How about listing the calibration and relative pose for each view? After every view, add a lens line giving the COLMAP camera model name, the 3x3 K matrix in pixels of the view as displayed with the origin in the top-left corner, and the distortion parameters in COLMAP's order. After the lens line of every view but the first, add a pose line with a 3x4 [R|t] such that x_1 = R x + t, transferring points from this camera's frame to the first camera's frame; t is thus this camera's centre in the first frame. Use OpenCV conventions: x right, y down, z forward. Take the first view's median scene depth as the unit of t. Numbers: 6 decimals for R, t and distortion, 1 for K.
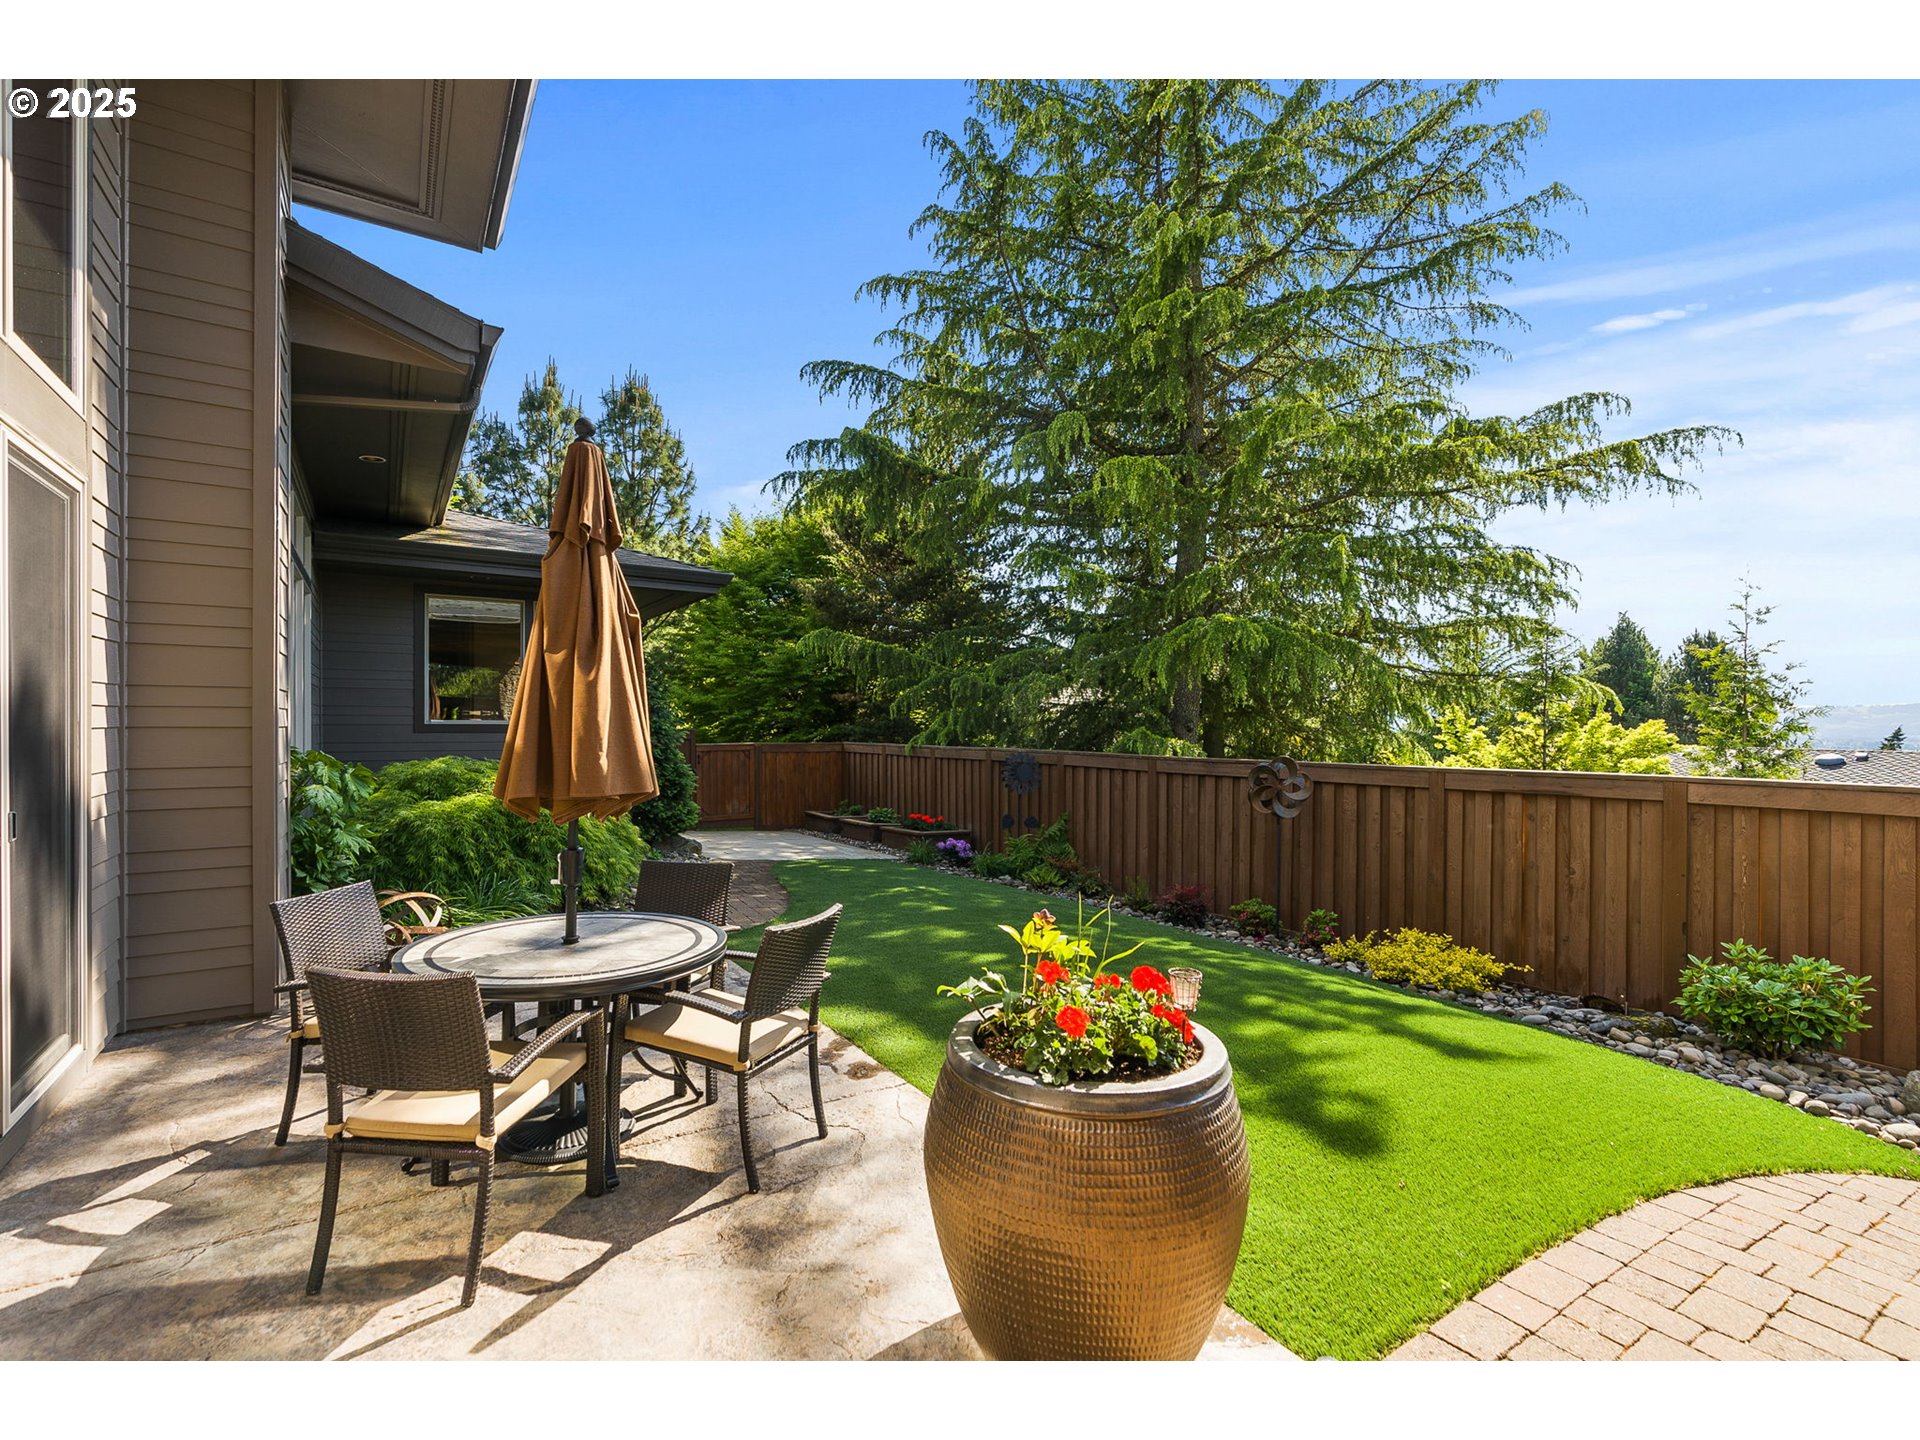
lens RADIAL K [[871.3, 0, 956.9], [0, 871.3, 729.7], [0, 0, 1]] dist [-0.000567, 0.000954]
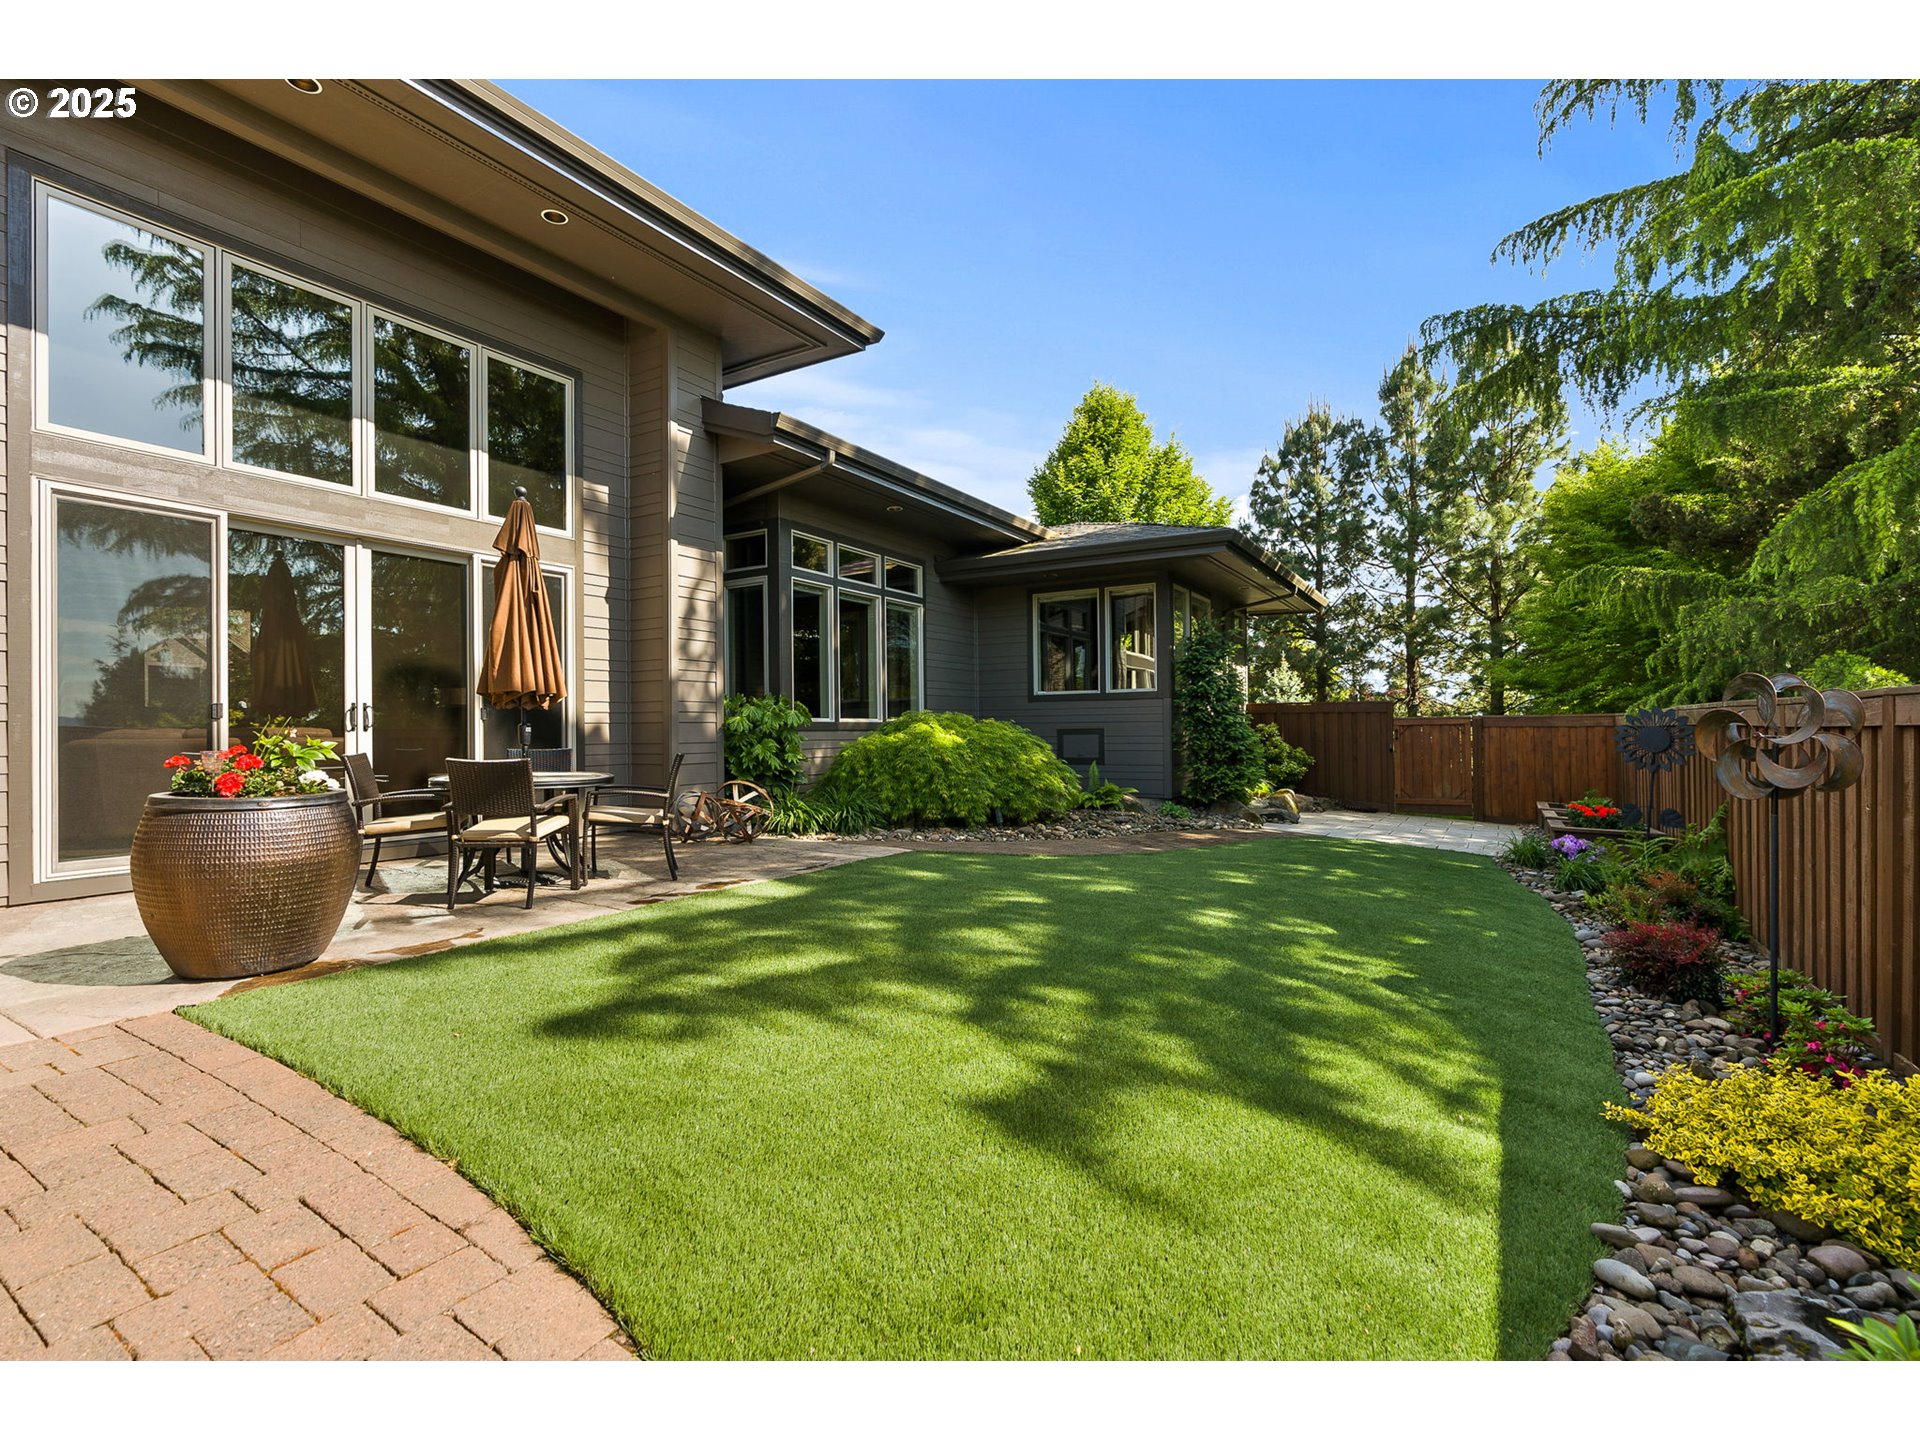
lens RADIAL K [[866.5, 0, 960.0], [0, 866.5, 720.0], [0, 0, 1]] dist [-0.000482, 0.000083]
pose [[0.445371, -0.016445, -0.895195, 0.833687], [0.004874, 0.999861, -0.015943, 0.087661], [0.895333, 0.002738, 0.445389, 0.542128]]
